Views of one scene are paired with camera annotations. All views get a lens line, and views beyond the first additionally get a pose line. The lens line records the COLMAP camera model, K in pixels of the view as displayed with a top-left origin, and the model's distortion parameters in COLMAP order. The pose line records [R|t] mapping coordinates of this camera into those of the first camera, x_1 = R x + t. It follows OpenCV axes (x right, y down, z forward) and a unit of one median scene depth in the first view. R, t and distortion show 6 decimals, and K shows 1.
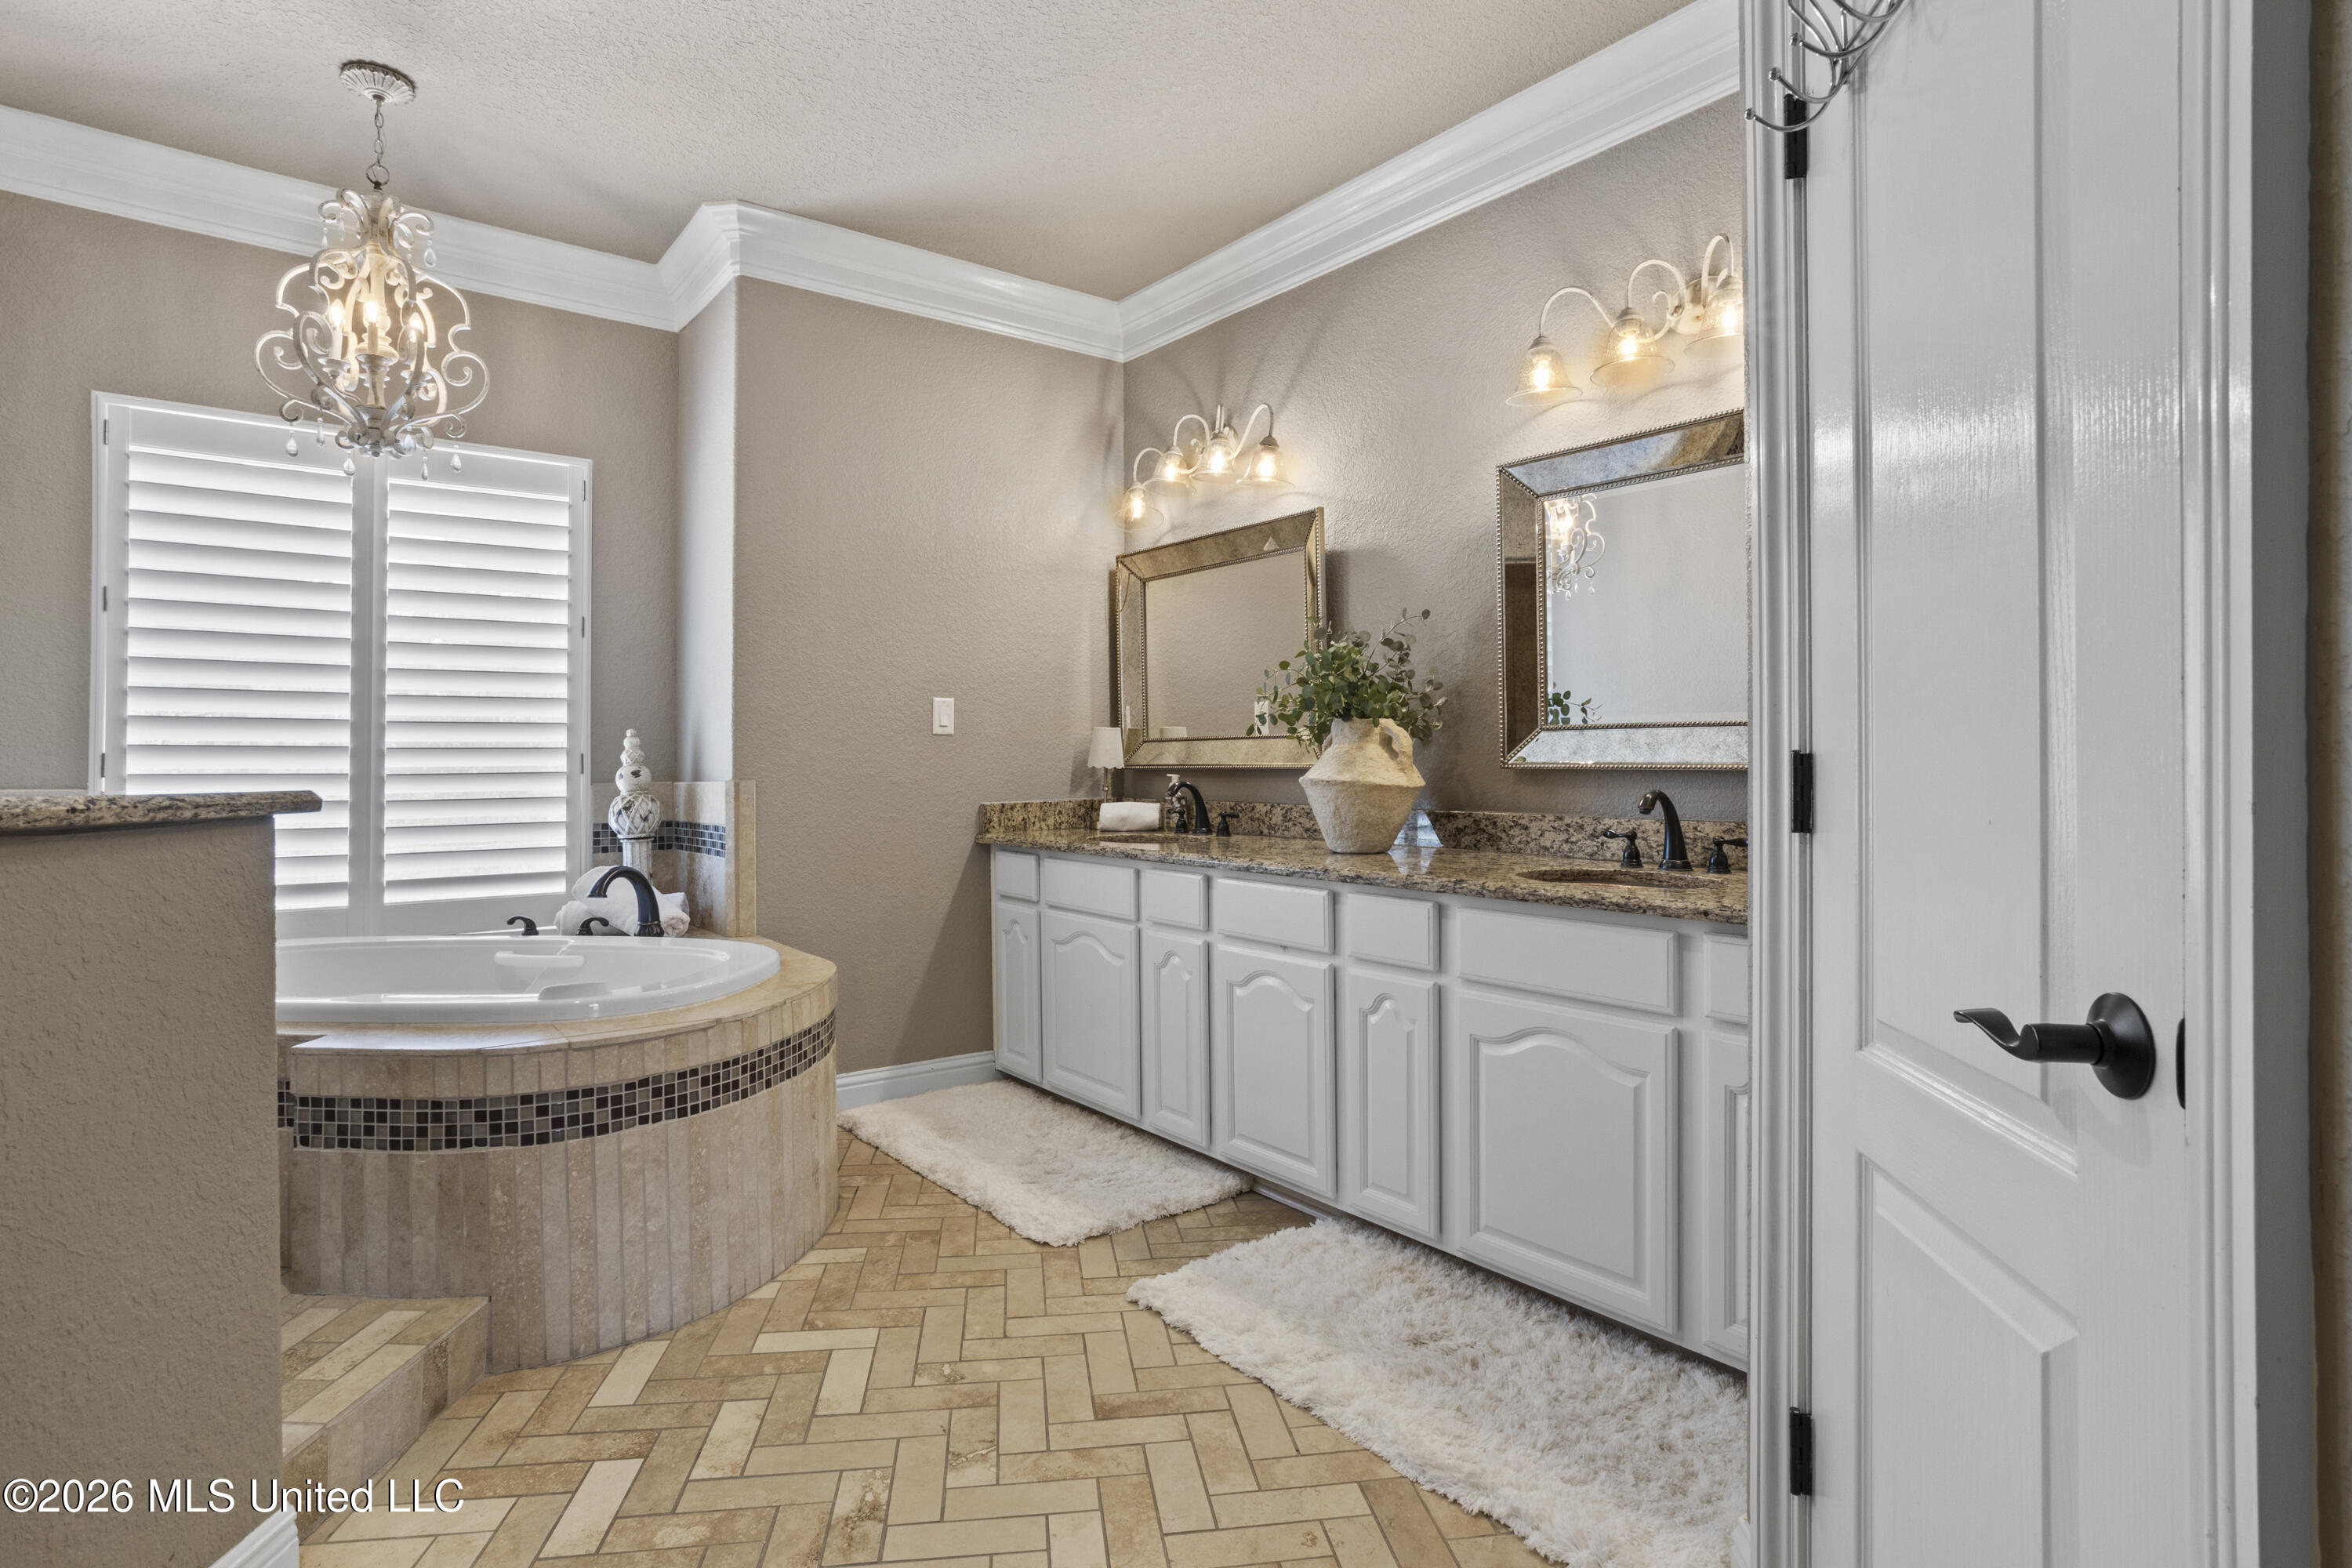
lens RADIAL K [[1206.4, 0, 1176.0], [0, 1206.4, 784.0], [0, 0, 1]] dist [-0.000098, 0.000295]
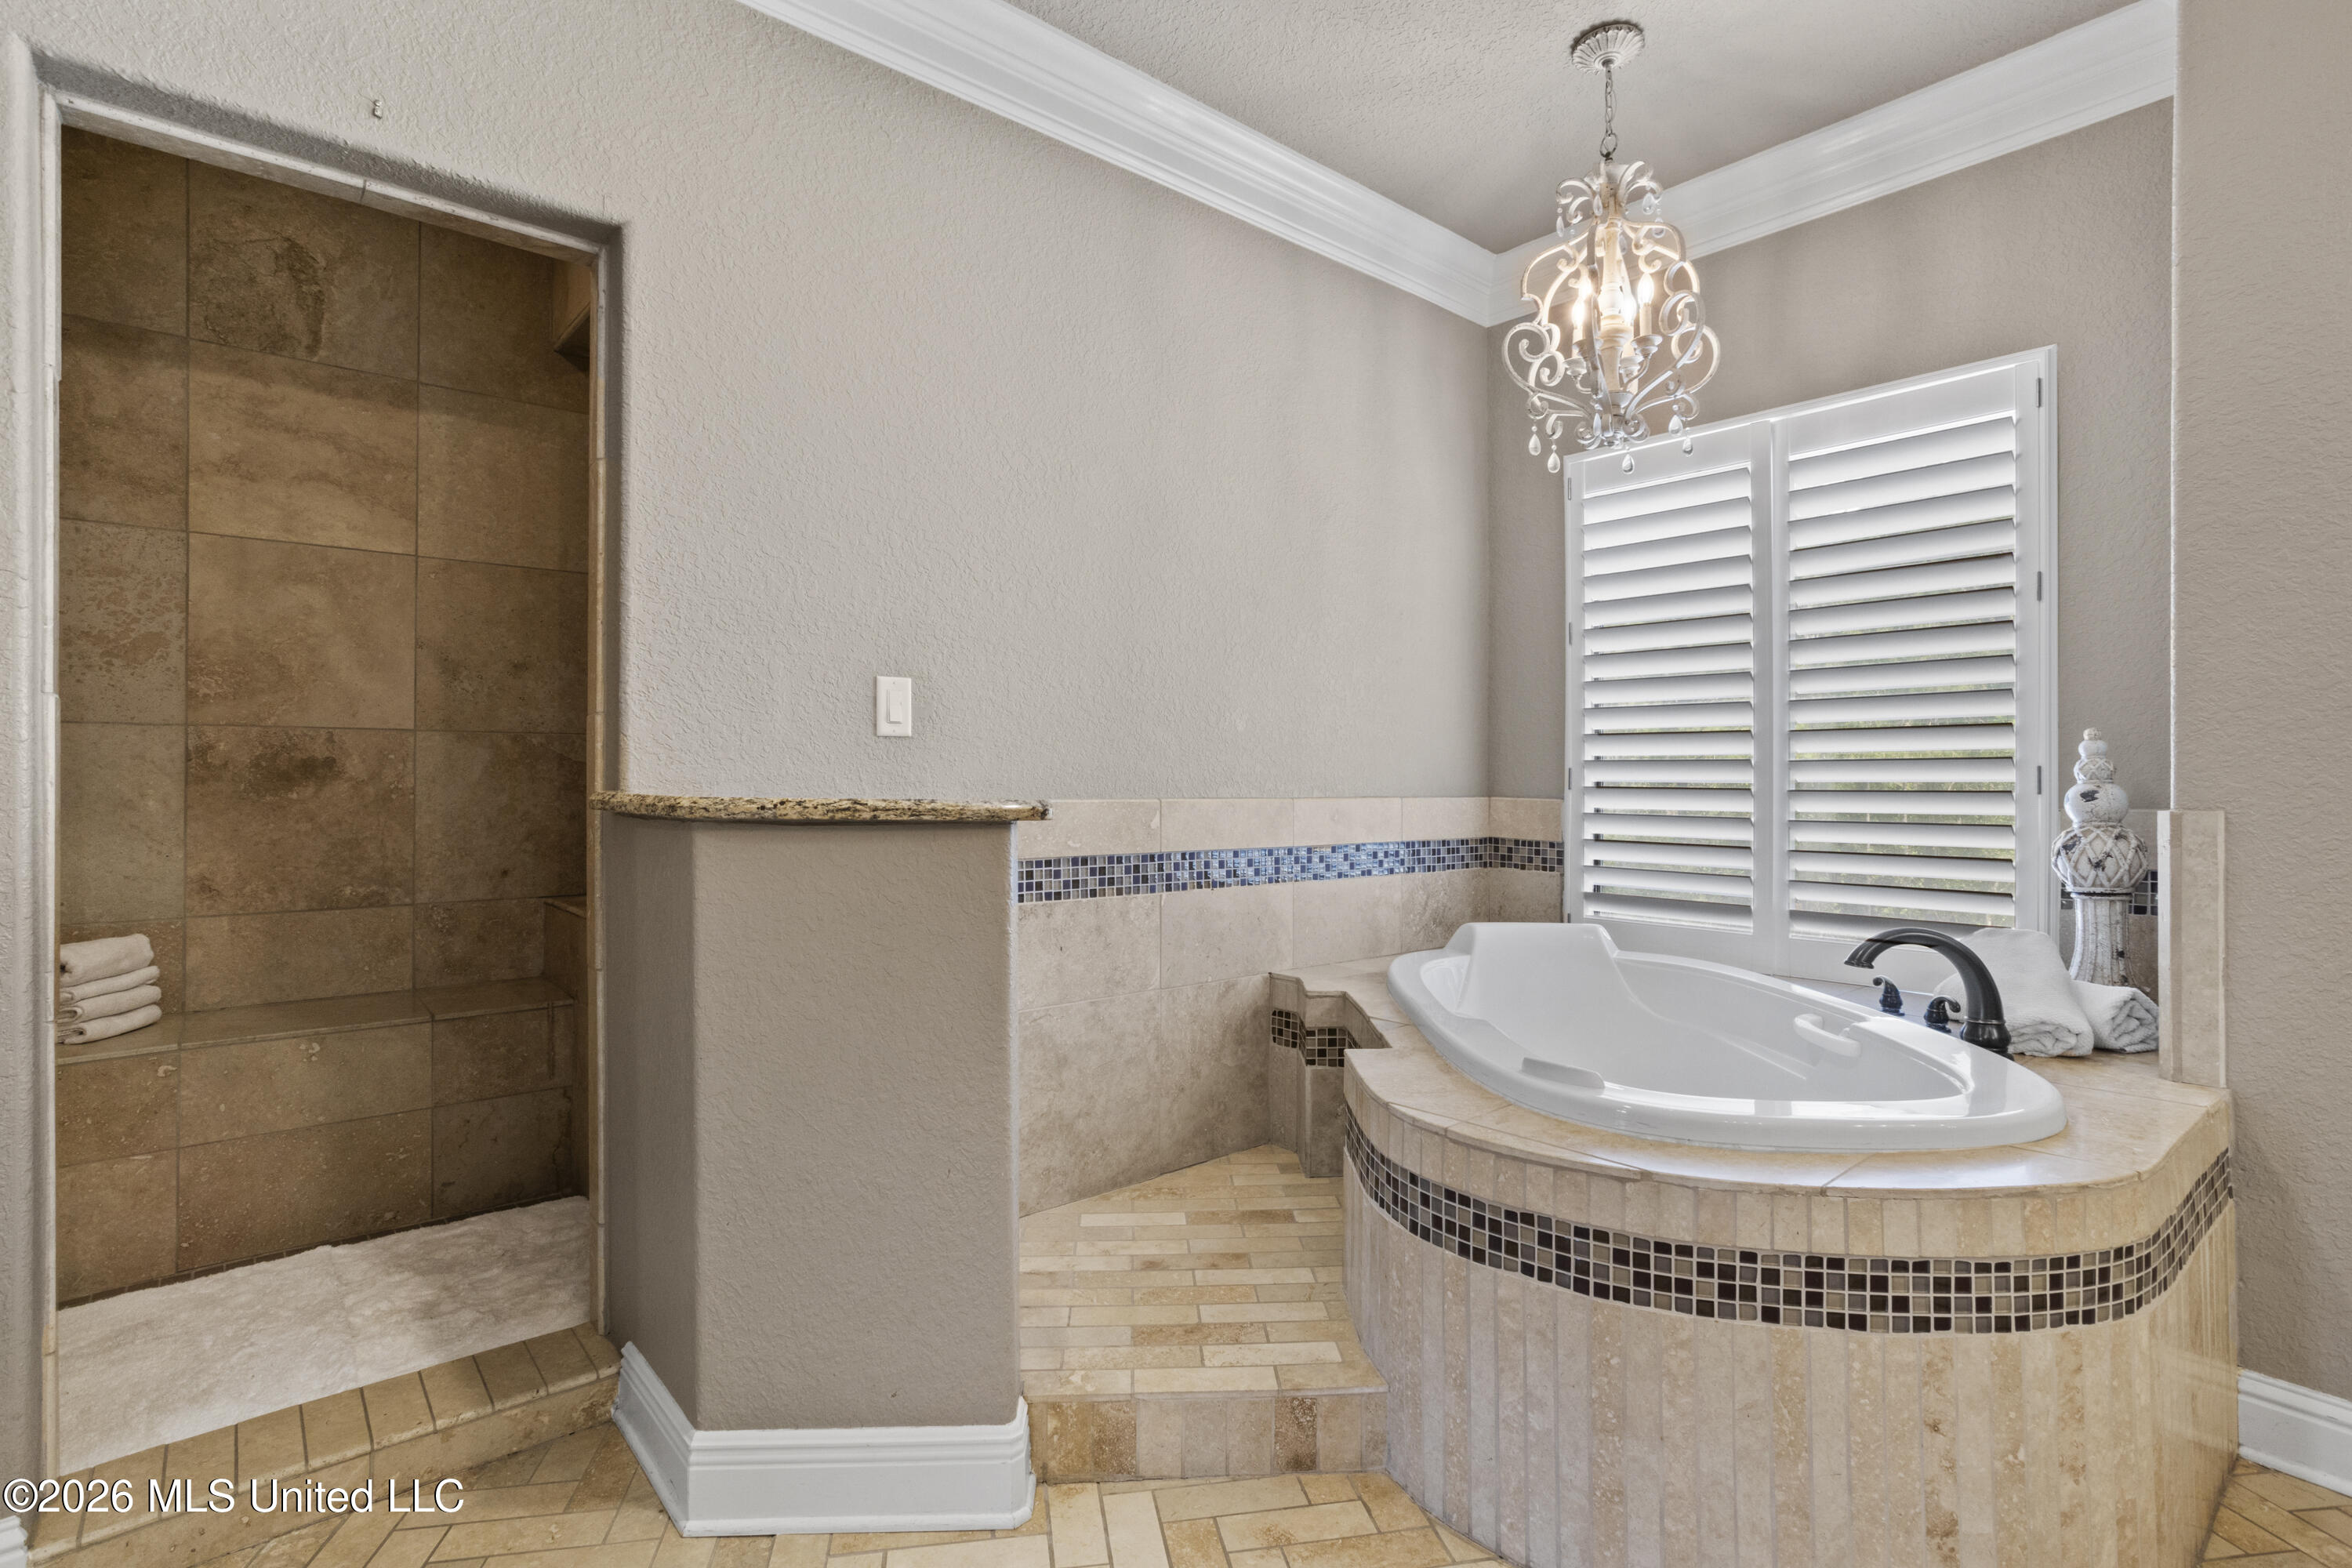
lens RADIAL K [[1169.2, 0, 1175.4], [0, 1169.2, 760.6], [0, 0, 1]] dist [-0.023553, -0.000067]
pose [[0.048199, -0.003056, -0.998833, 0.248562], [-0.023589, 0.999713, -0.004197, -0.020713], [0.998559, 0.023764, 0.048113, 0.740973]]
